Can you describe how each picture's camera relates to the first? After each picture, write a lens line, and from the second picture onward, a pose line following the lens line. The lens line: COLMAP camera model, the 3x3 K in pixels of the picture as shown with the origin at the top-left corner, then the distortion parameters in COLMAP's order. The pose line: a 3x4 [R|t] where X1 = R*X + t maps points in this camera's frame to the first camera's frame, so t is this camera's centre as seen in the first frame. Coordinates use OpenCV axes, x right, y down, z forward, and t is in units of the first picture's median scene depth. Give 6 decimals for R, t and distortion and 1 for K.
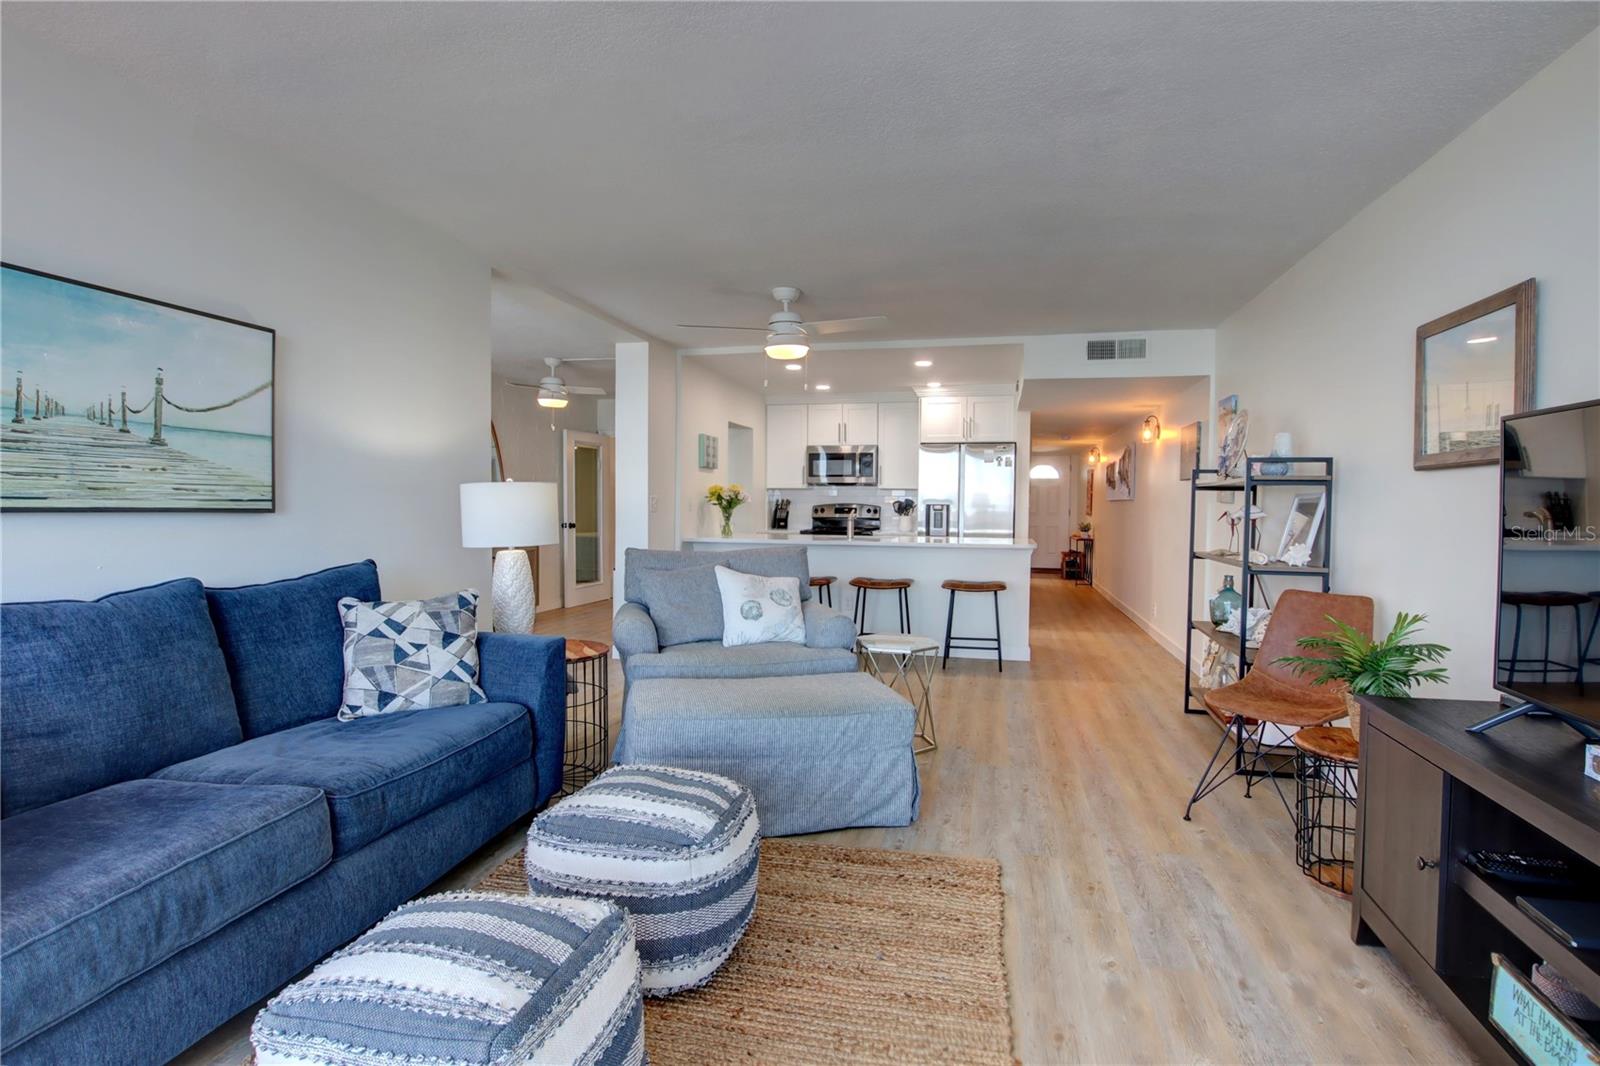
lens RADIAL K [[777.2, 0, 800.0], [0, 777.2, 533.0], [0, 0, 1]] dist [-0.030252, 0.001090]
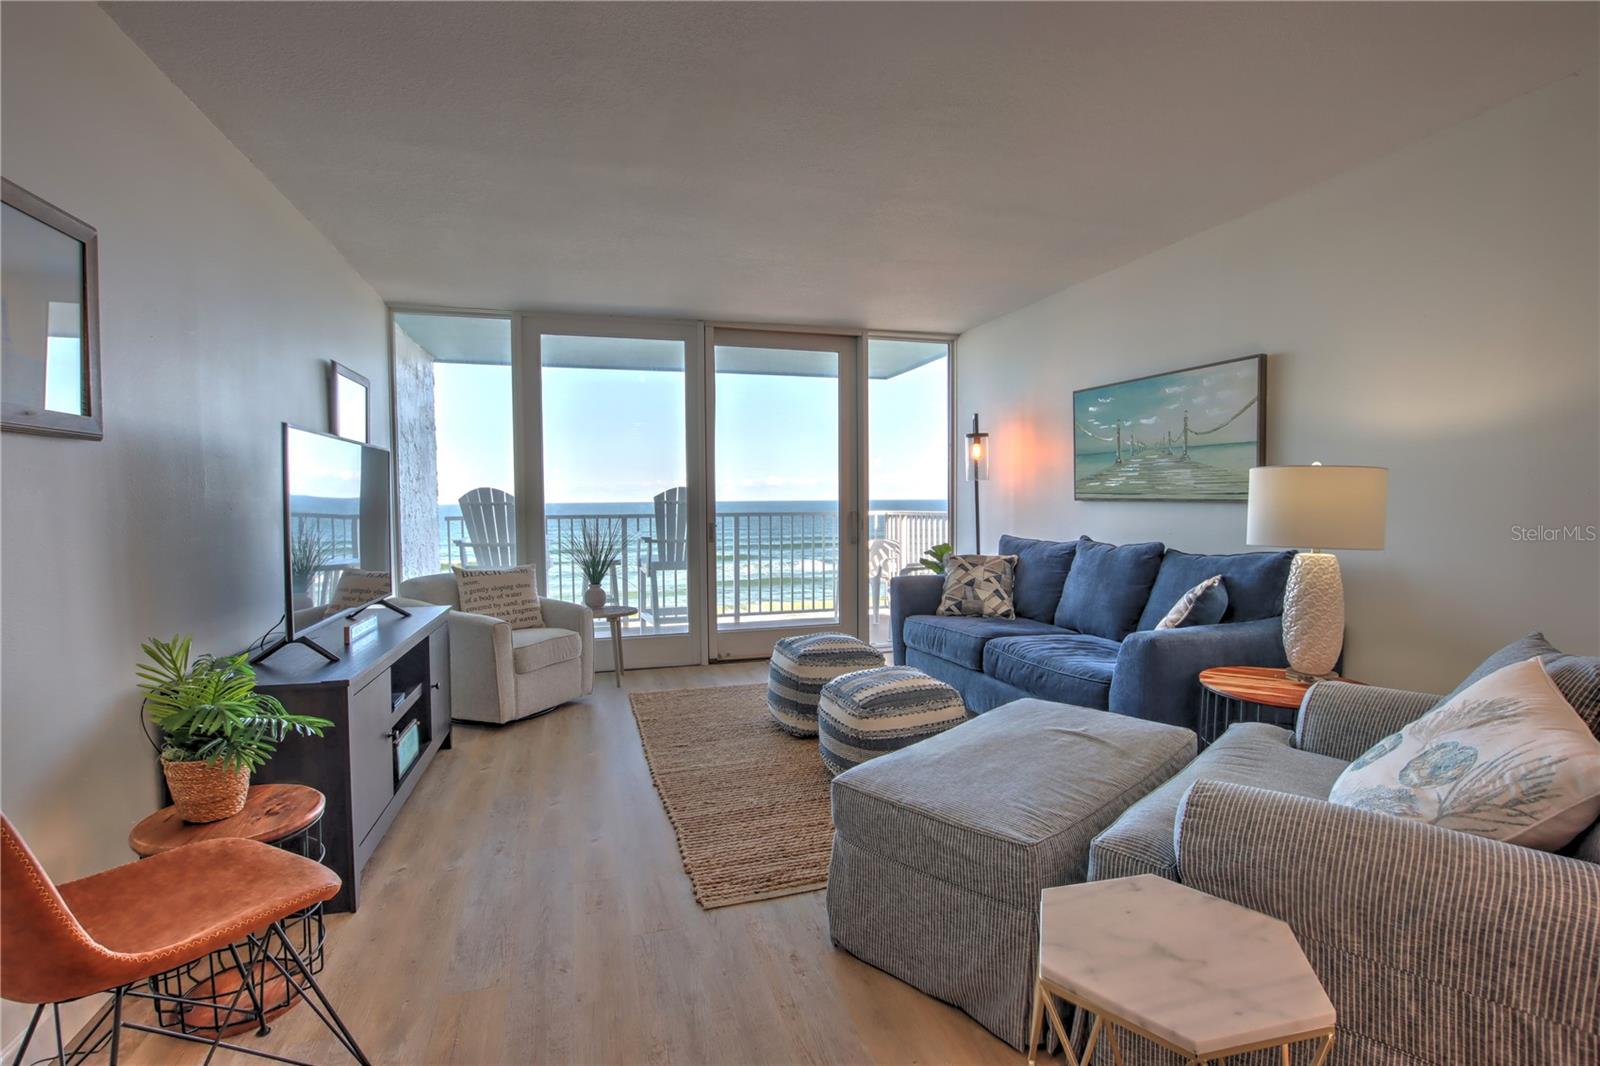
lens RADIAL K [[748.4, 0, 803.0], [0, 748.4, 530.2], [0, 0, 1]] dist [-0.027337, 0.001051]
pose [[-0.856395, 0.019240, -0.515963, 0.244897], [-0.020401, 0.997264, 0.071049, -0.023449], [0.515919, 0.071372, -0.853659, 0.733811]]
